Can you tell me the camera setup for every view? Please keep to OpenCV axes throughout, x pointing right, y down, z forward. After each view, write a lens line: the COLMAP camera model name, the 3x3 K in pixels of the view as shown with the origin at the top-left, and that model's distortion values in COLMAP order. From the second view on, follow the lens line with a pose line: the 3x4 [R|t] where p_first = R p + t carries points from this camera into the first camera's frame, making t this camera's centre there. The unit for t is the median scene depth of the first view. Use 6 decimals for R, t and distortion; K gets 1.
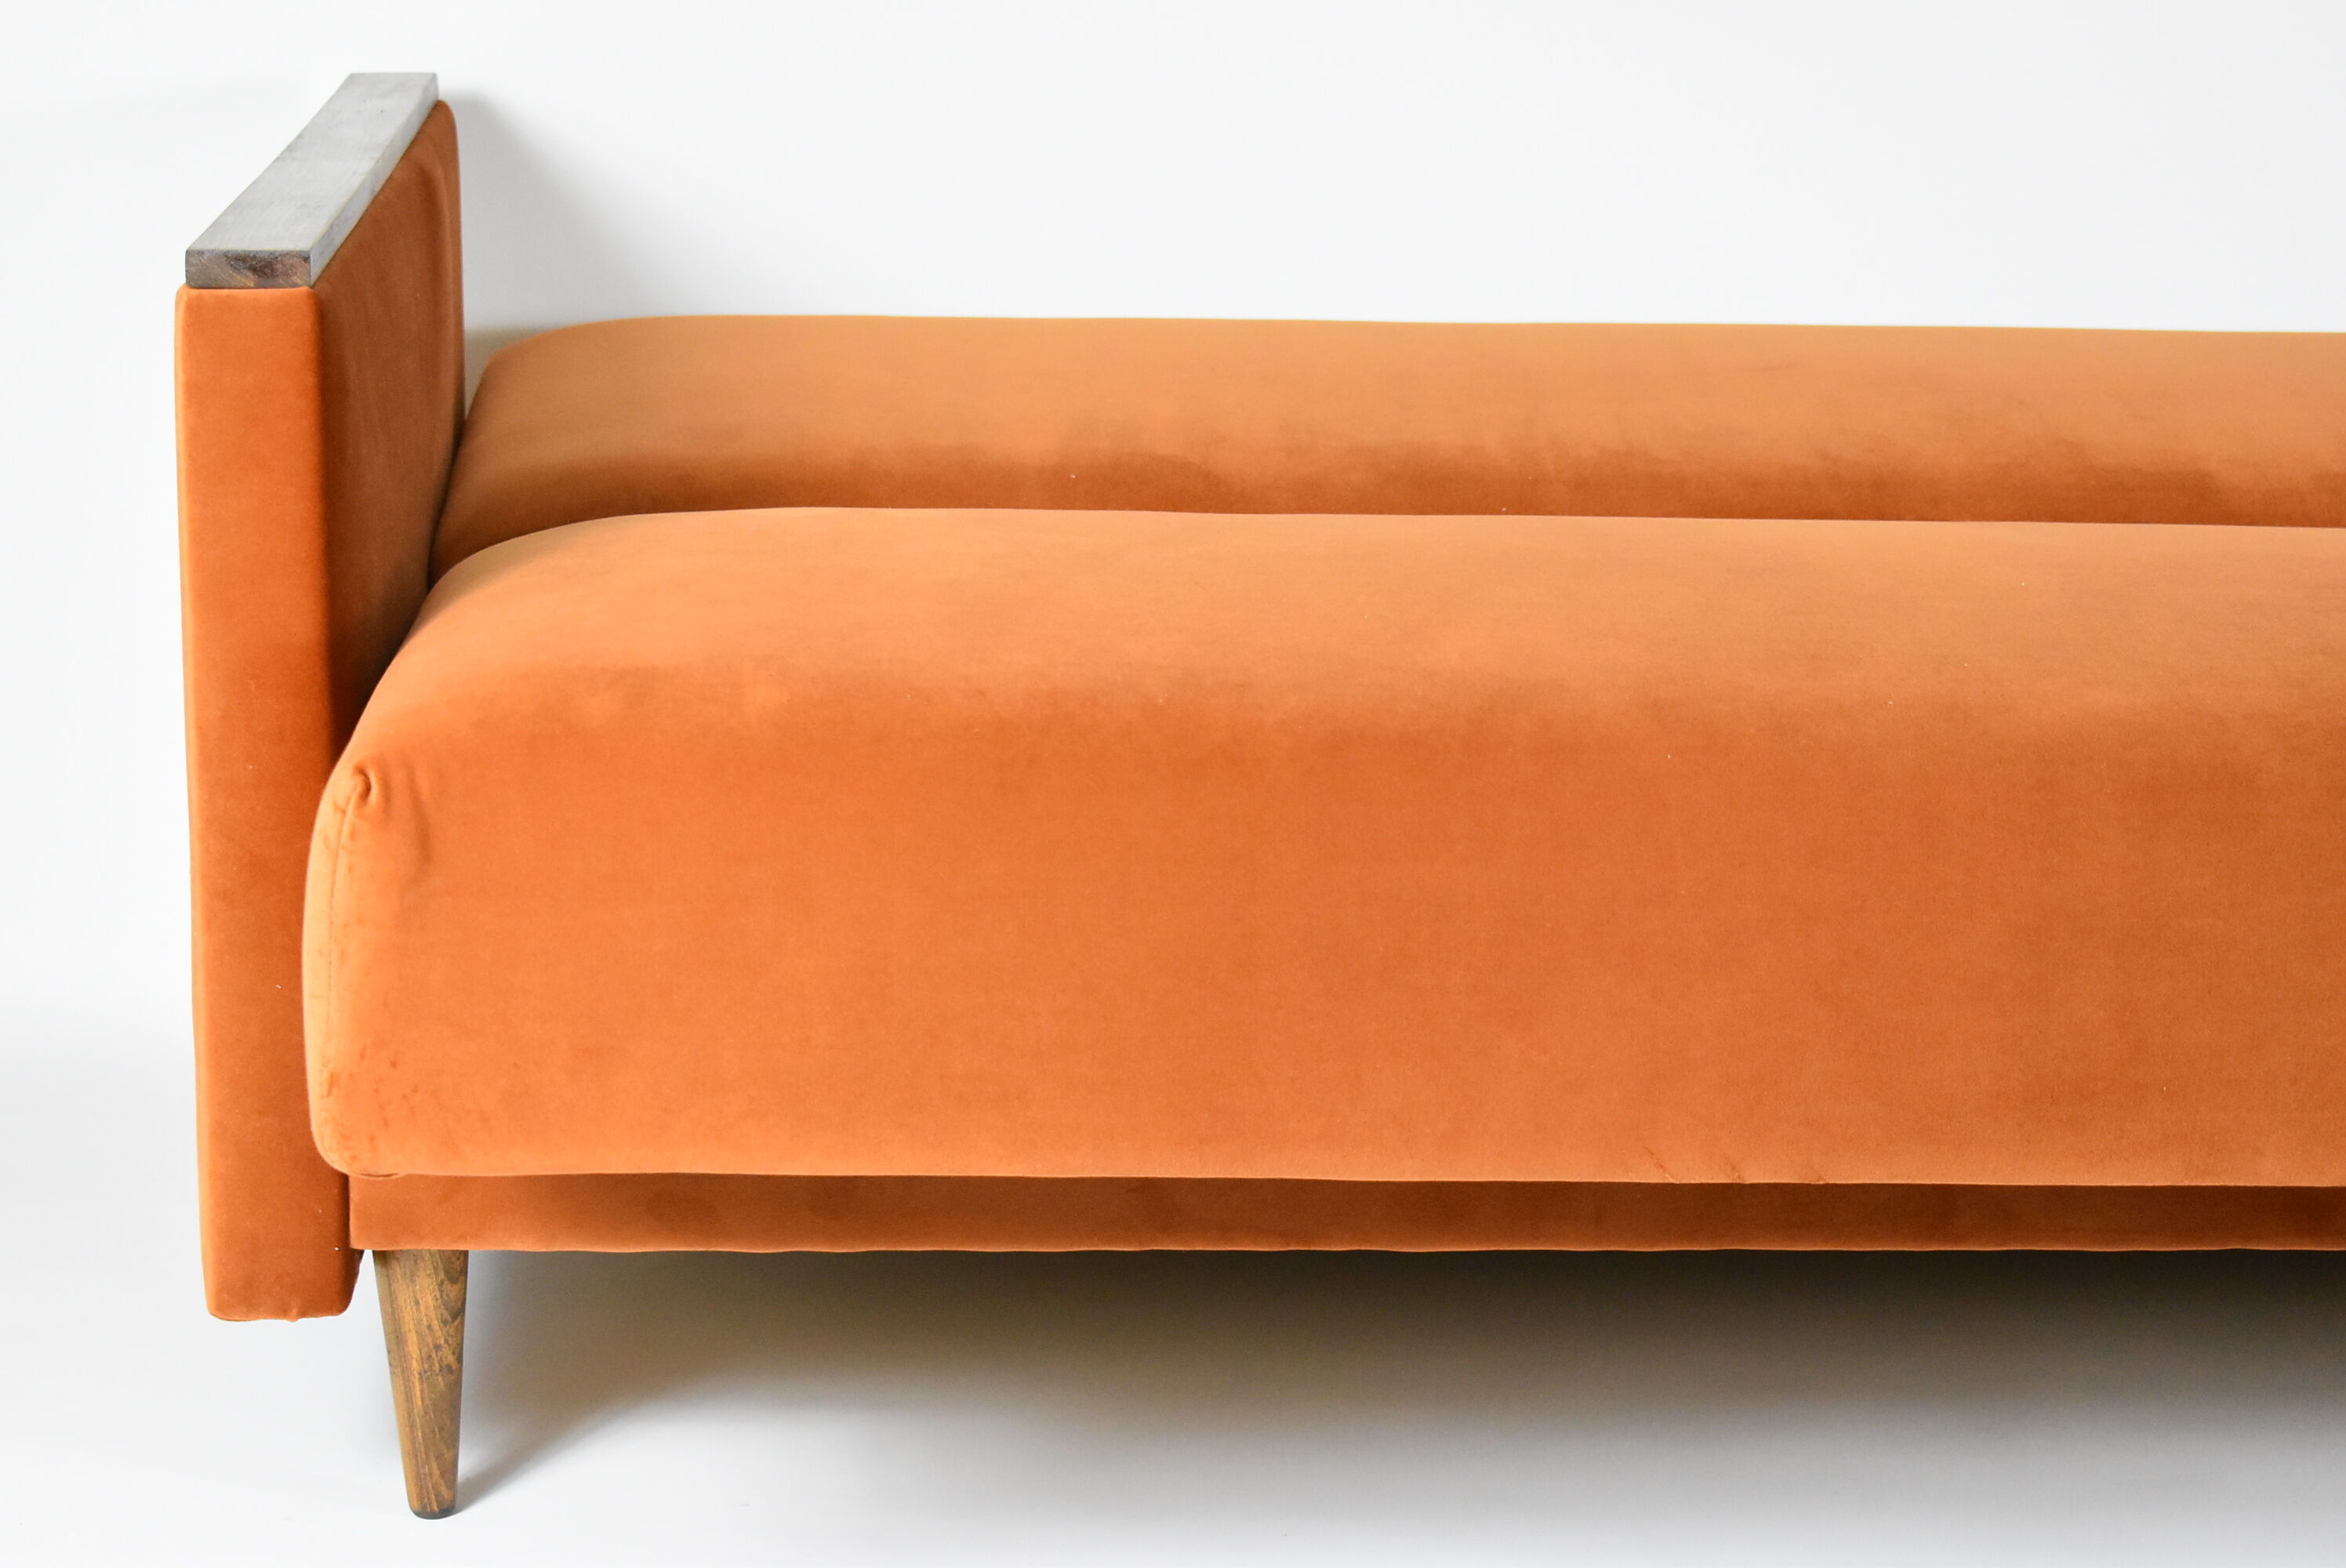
lens RADIAL K [[4788.8, 0, 1173.0], [0, 4788.8, 784.0], [0, 0, 1]] dist [-0.019405, -0.122296]
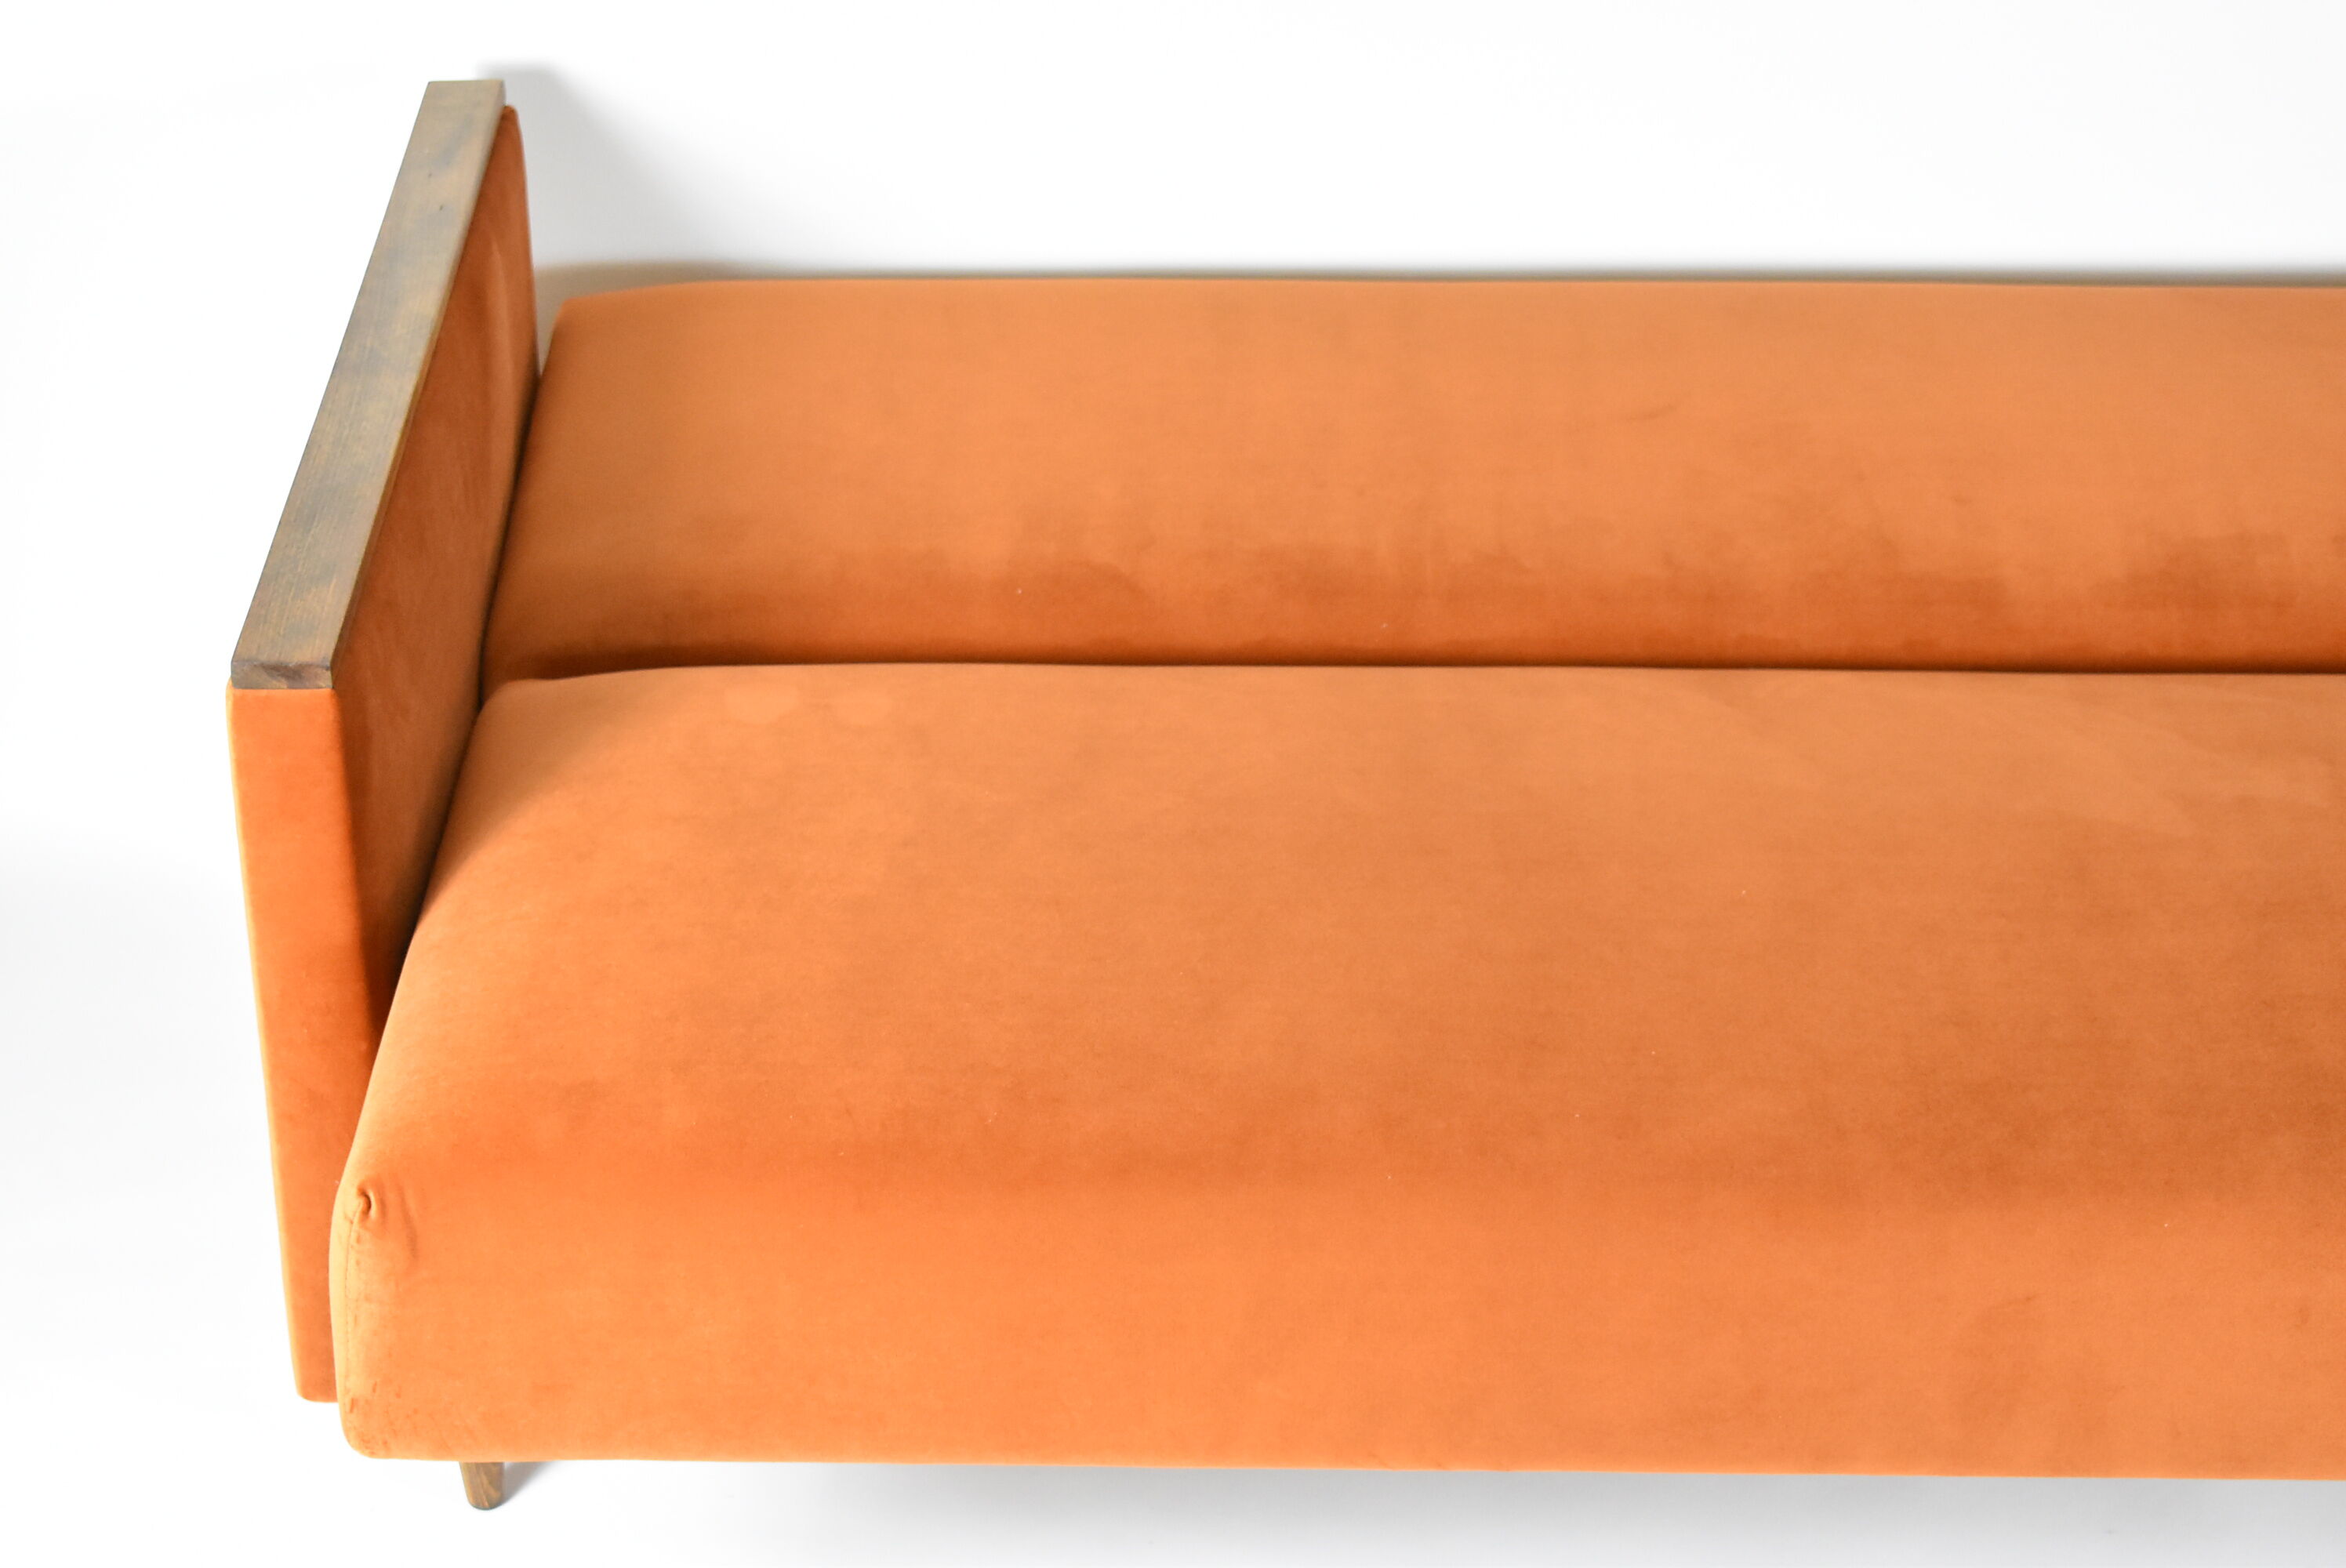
lens RADIAL K [[4788.8, 0, 1173.0], [0, 4788.8, 784.0], [0, 0, 1]] dist [-0.019405, -0.122296]
pose [[0.997691, 0.021775, -0.064329, 0.127606], [-0.004745, 0.967242, 0.253810, -0.432665], [0.067748, -0.252919, 0.965112, -0.202057]]
